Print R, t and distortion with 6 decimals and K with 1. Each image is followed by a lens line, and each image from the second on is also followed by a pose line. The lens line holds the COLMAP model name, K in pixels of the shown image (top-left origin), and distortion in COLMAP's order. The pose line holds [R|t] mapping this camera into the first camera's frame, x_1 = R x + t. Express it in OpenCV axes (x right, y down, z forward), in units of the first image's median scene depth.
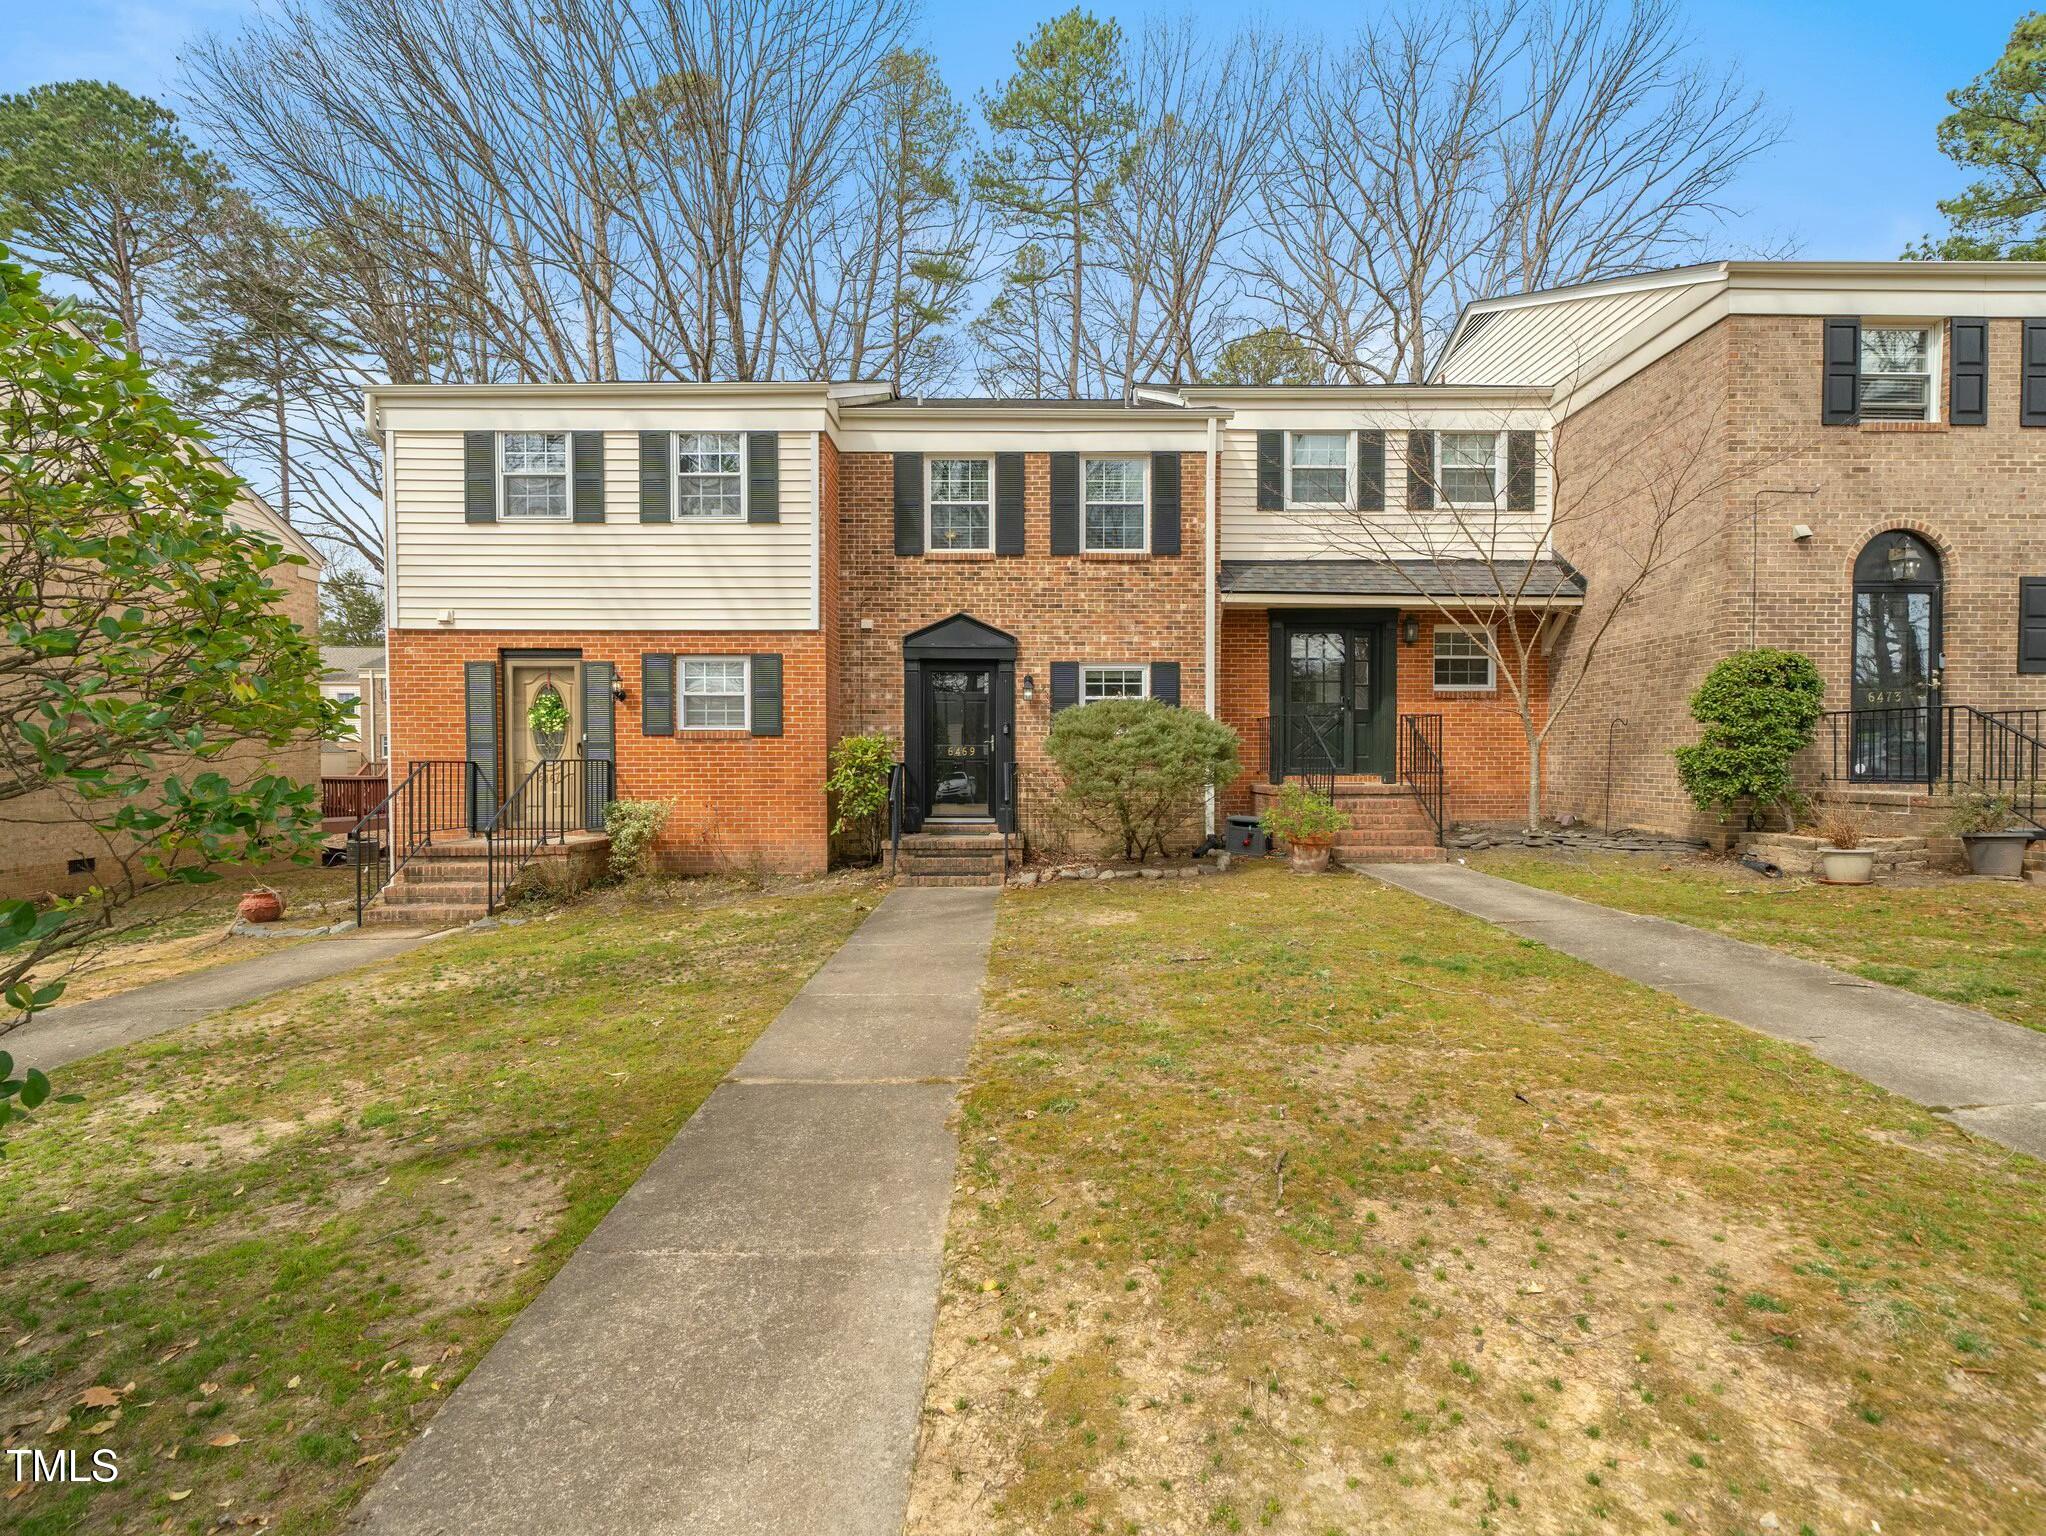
lens RADIAL K [[822.5, 0, 1035.1], [0, 822.5, 768.3], [0, 0, 1]] dist [-0.000787, -0.000398]
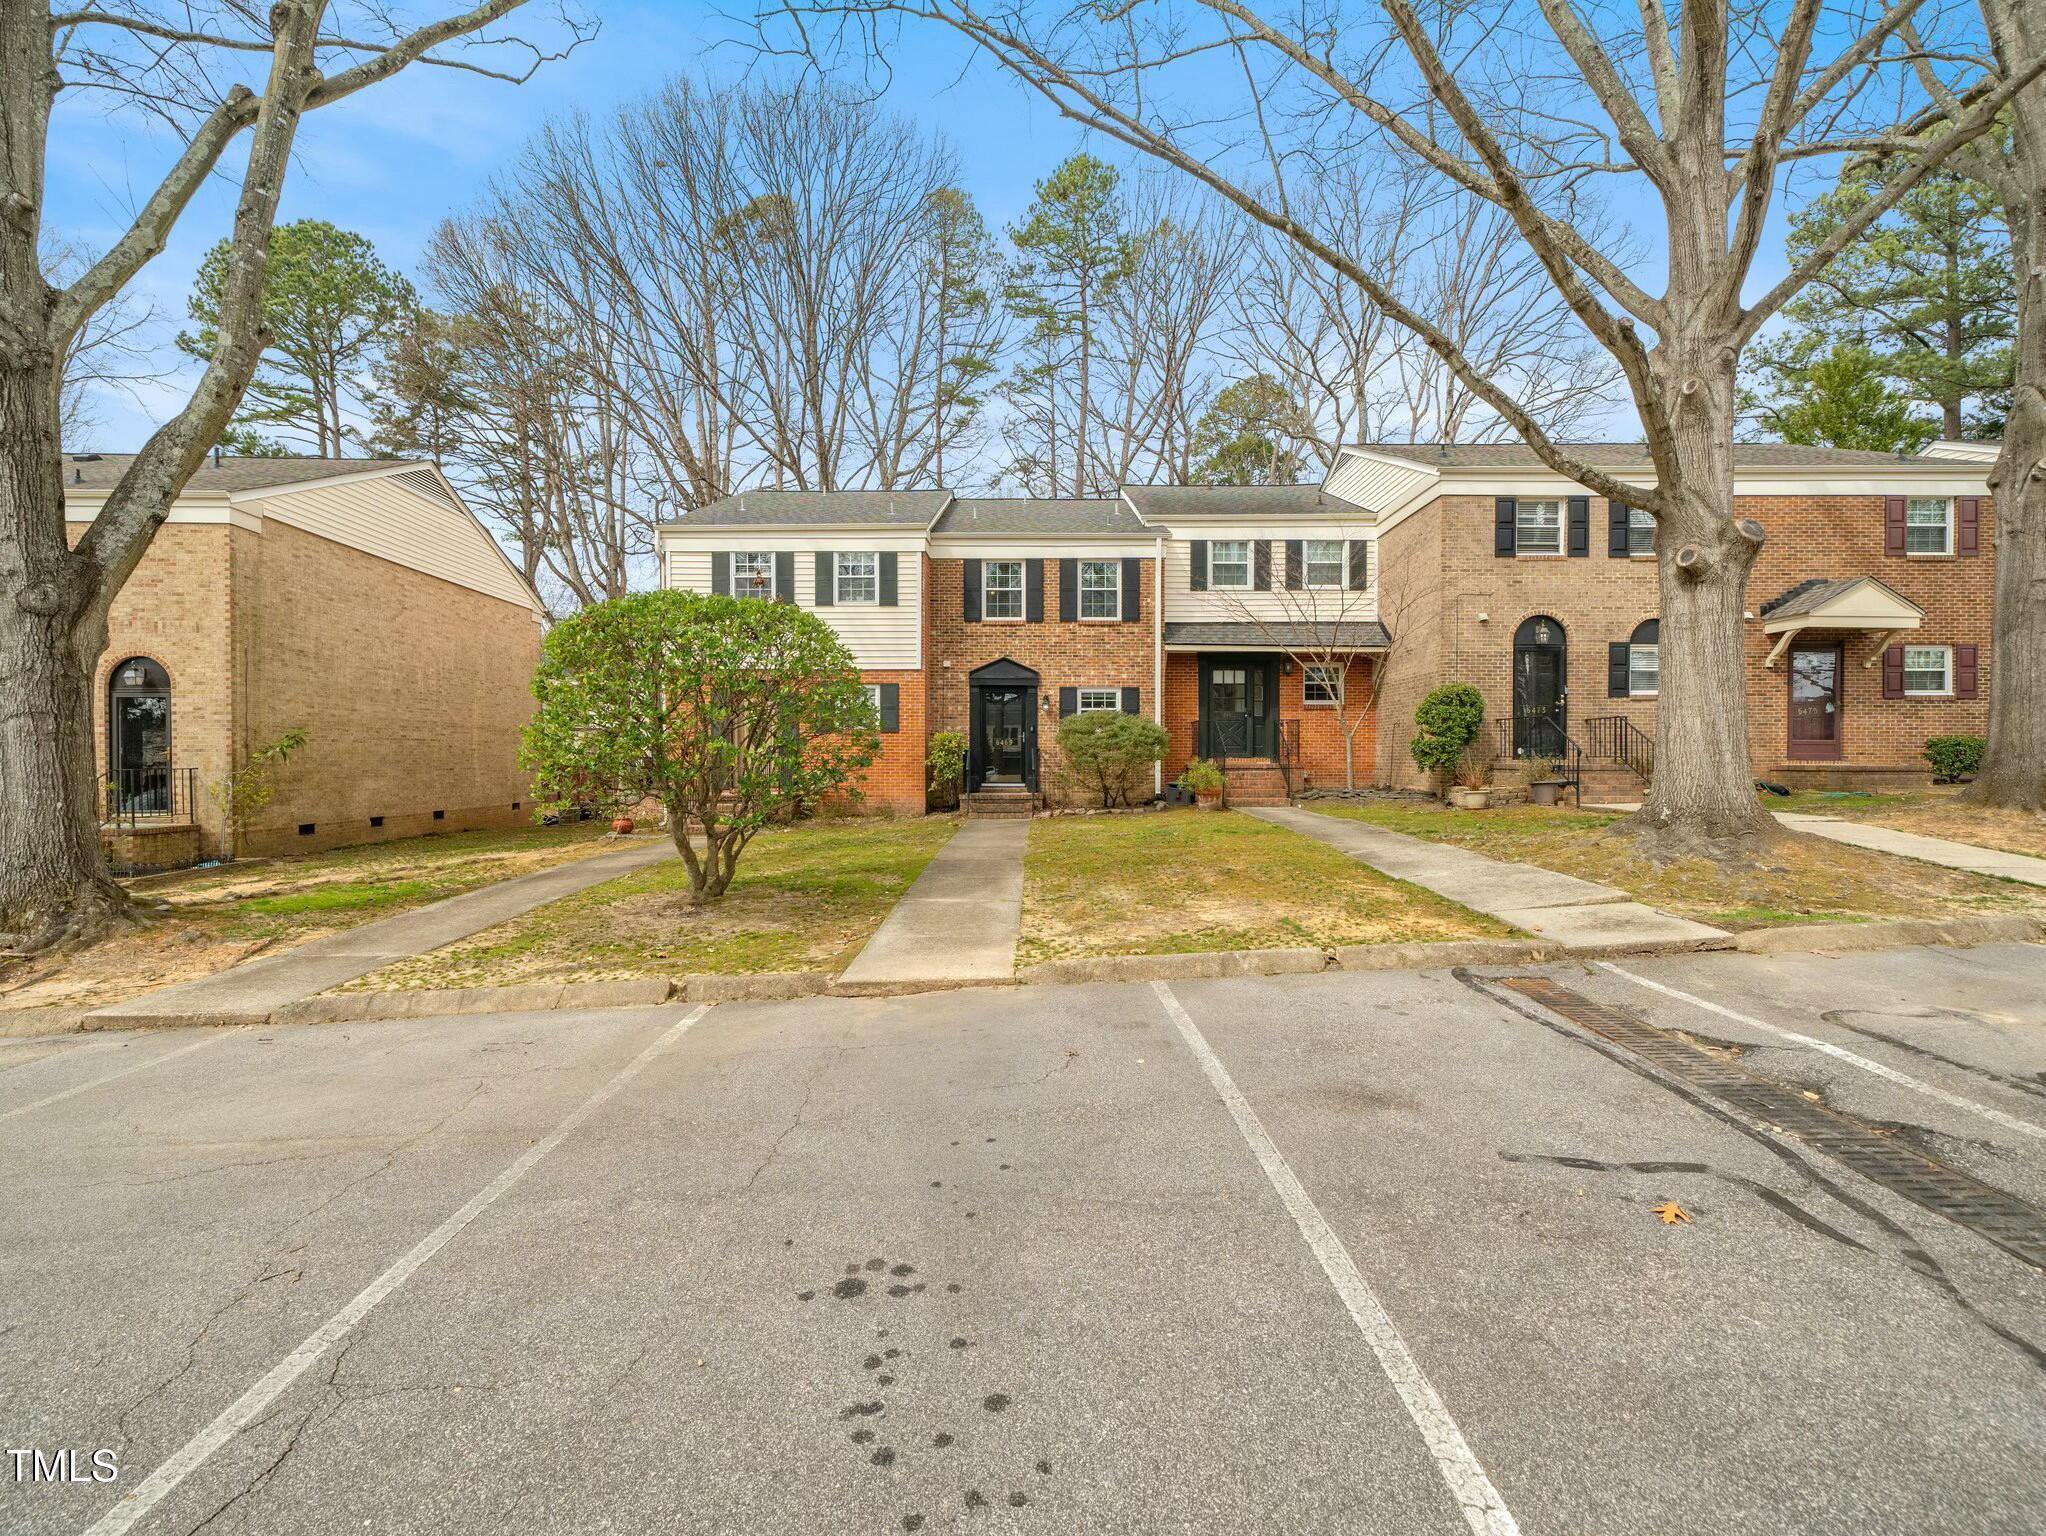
lens RADIAL K [[822.5, 0, 1026.4], [0, 822.5, 773.2], [0, 0, 1]] dist [-0.000787, -0.000398]
pose [[0.999607, 0.001901, -0.027977, -0.001080], [-0.001739, 0.999981, 0.005831, 0.036492], [0.027988, -0.005781, 0.999592, -0.727990]]
